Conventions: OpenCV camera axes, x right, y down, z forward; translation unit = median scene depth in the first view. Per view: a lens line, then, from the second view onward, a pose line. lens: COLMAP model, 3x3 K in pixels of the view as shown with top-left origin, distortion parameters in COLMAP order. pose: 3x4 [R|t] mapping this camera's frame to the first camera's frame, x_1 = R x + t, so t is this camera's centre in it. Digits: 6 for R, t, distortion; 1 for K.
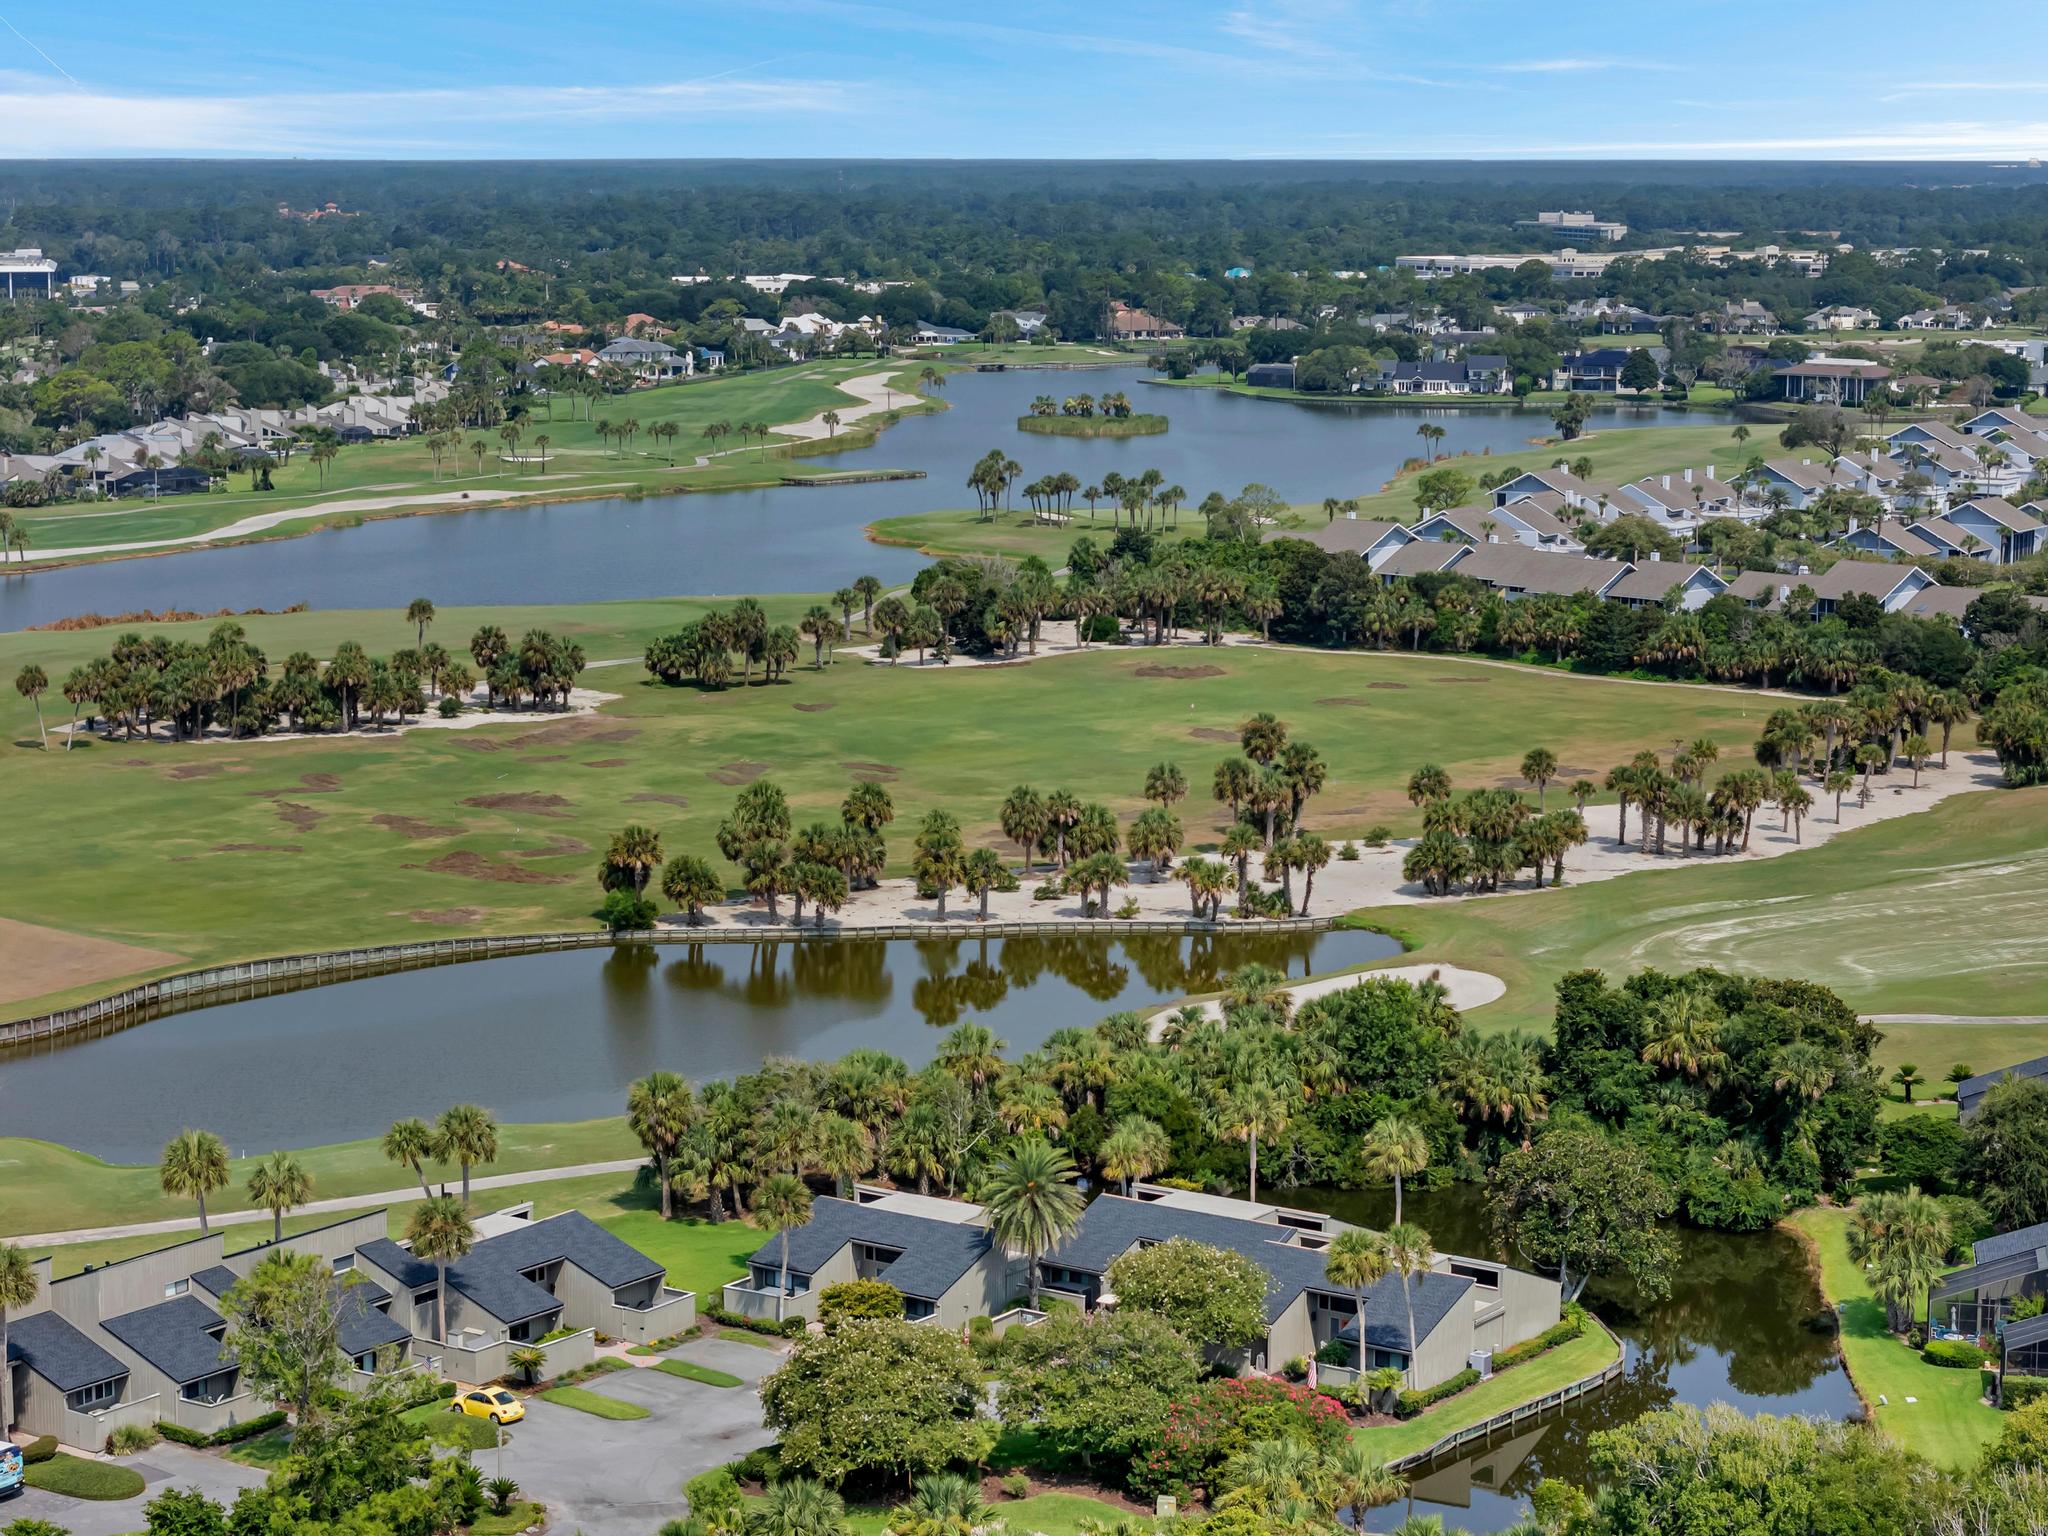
lens RADIAL K [[4186.1, 0, 1021.2], [0, 4186.1, 765.8], [0, 0, 1]] dist [-0.003288, 0.000000]
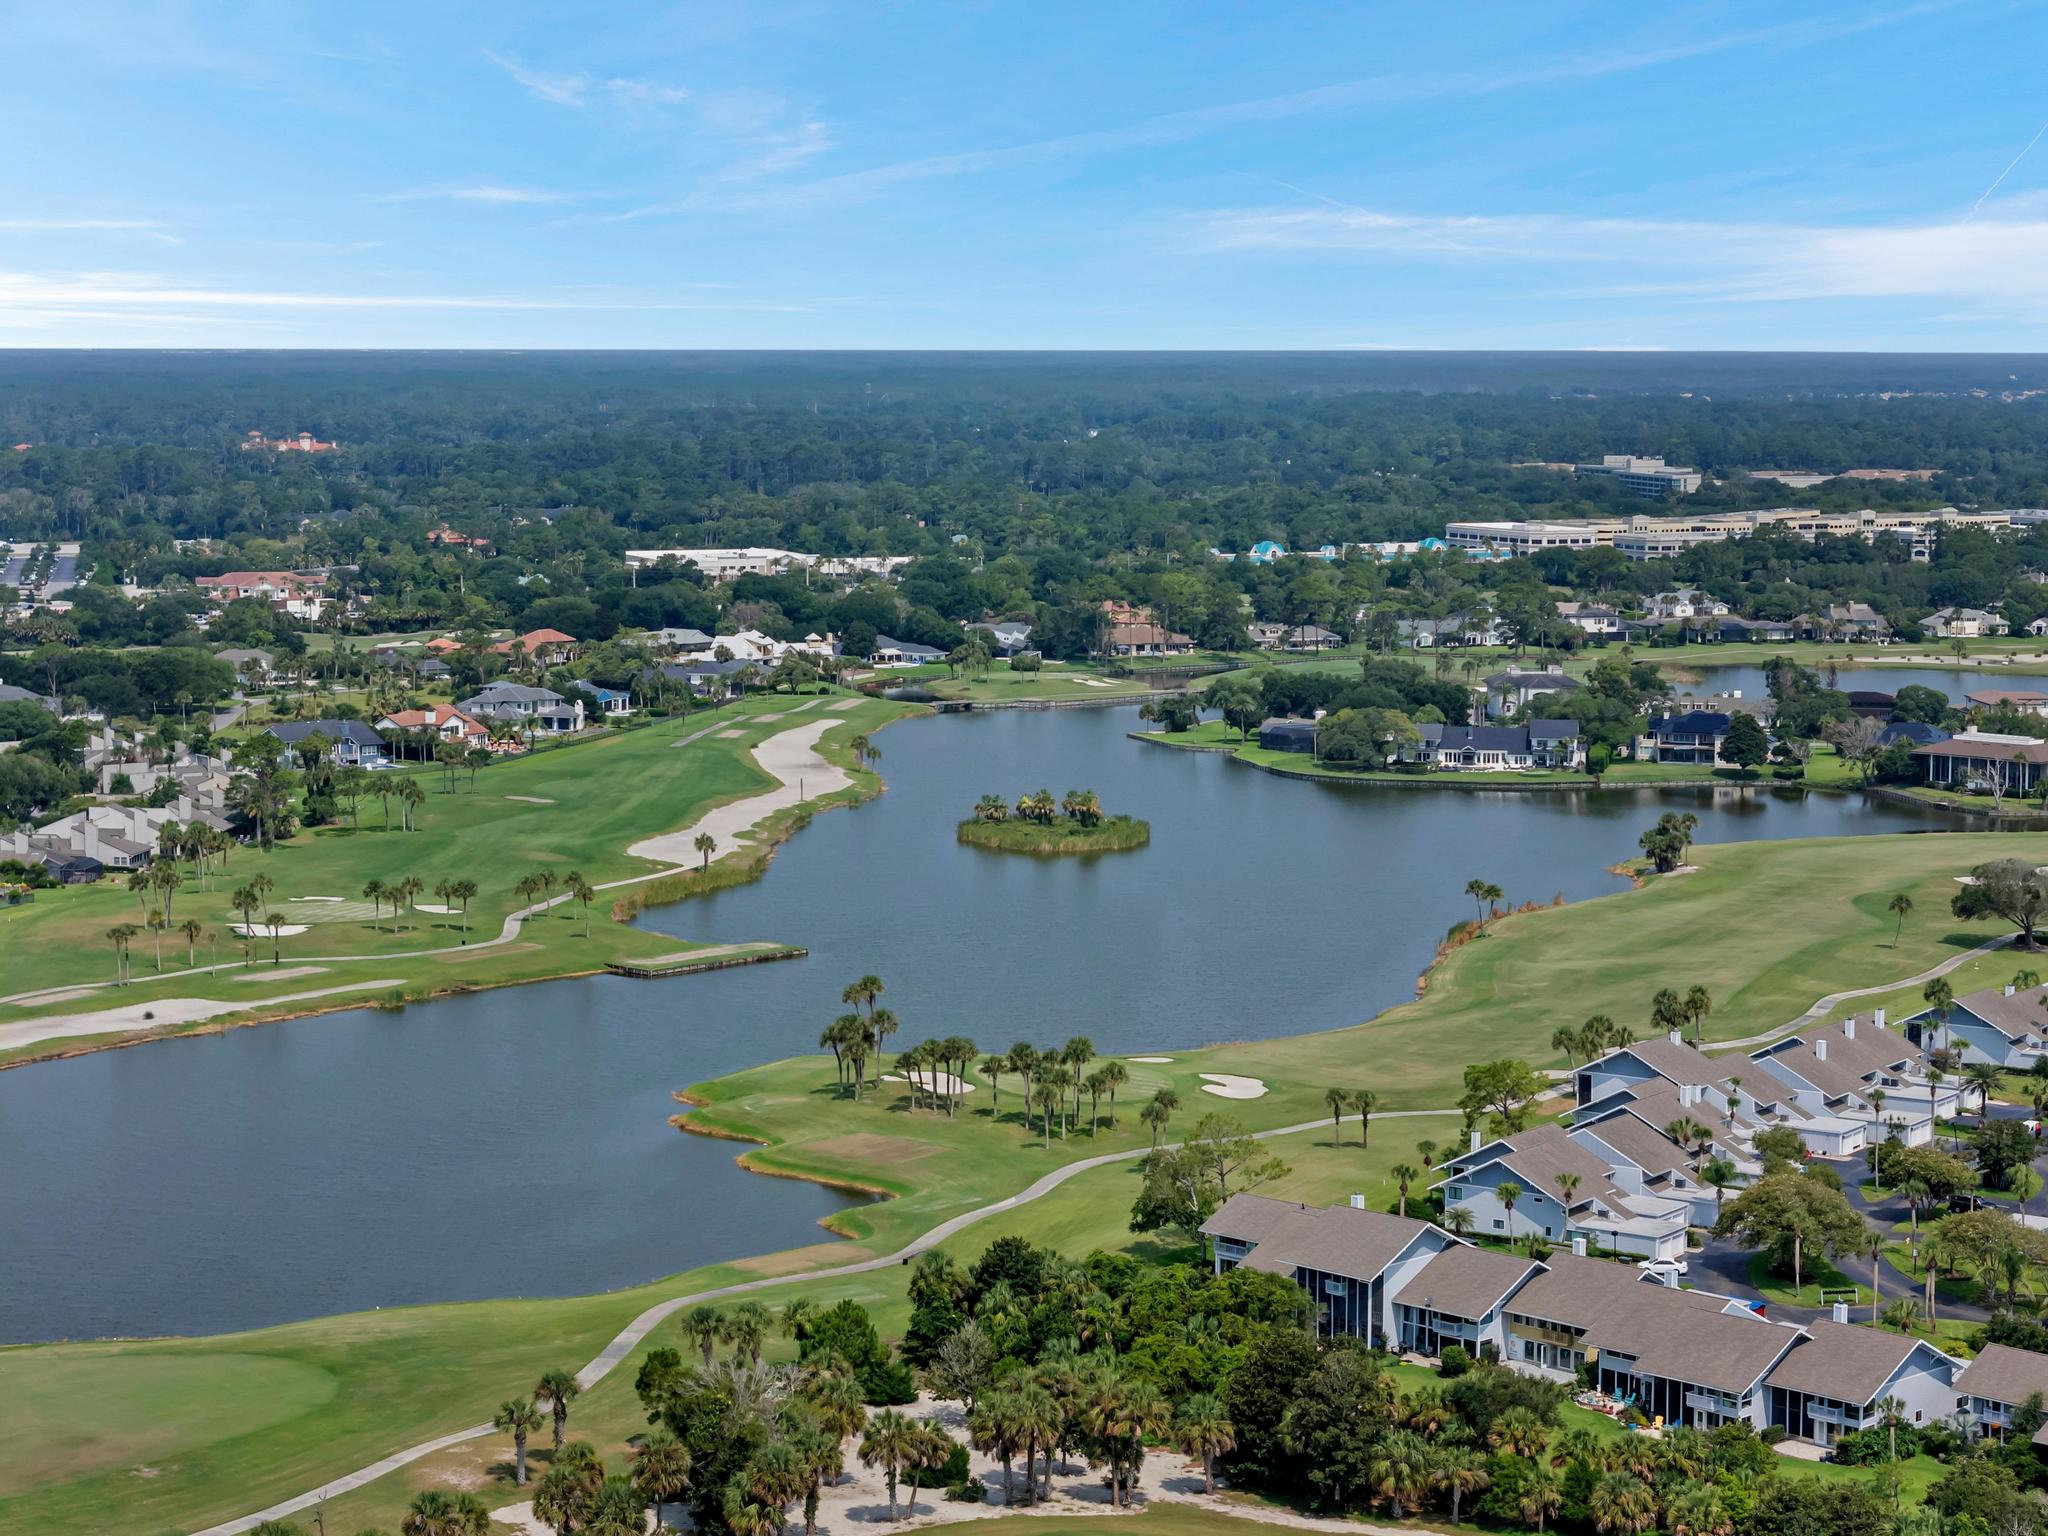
lens RADIAL K [[4186.1, 0, 1026.7], [0, 4186.1, 769.6], [0, 0, 1]] dist [-0.003288, 0.000000]
pose [[0.999917, 0.004407, -0.012067, 0.019305], [-0.004917, 0.999079, -0.042621, -0.053595], [0.011868, 0.042677, 0.999018, 0.192647]]
